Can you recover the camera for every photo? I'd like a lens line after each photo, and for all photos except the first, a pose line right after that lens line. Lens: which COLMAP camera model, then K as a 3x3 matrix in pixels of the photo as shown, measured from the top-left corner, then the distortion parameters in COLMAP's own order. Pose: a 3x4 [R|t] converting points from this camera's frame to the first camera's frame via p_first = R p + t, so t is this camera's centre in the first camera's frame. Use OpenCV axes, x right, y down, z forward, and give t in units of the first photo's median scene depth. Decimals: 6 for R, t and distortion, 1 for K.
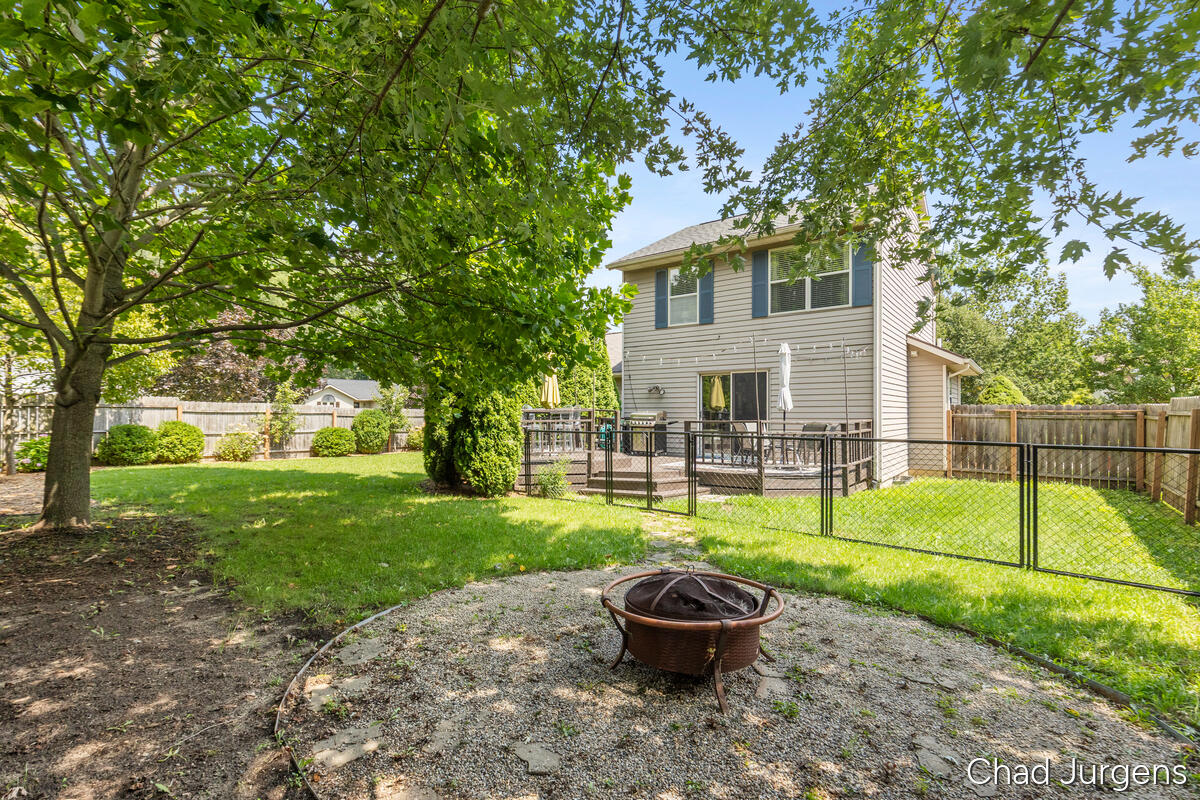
lens RADIAL K [[554.5, 0, 599.5], [0, 554.5, 422.2], [0, 0, 1]] dist [0.004443, 0.000025]
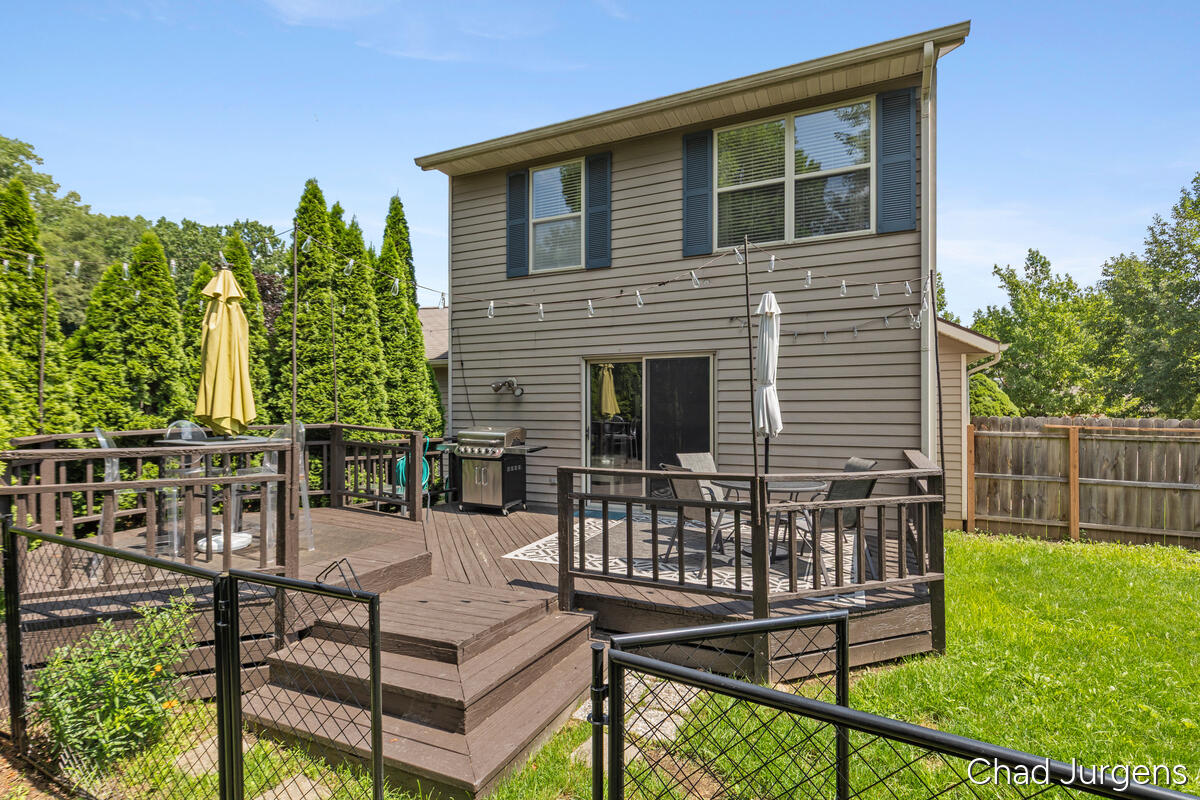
lens RADIAL K [[554.5, 0, 606.1], [0, 554.5, 409.8], [0, 0, 1]] dist [0.004443, 0.000025]
pose [[0.971794, 0.001545, 0.235828, 0.072125], [0.002345, 0.999866, -0.016212, -0.029254], [-0.235821, 0.016308, 0.971660, 0.474112]]
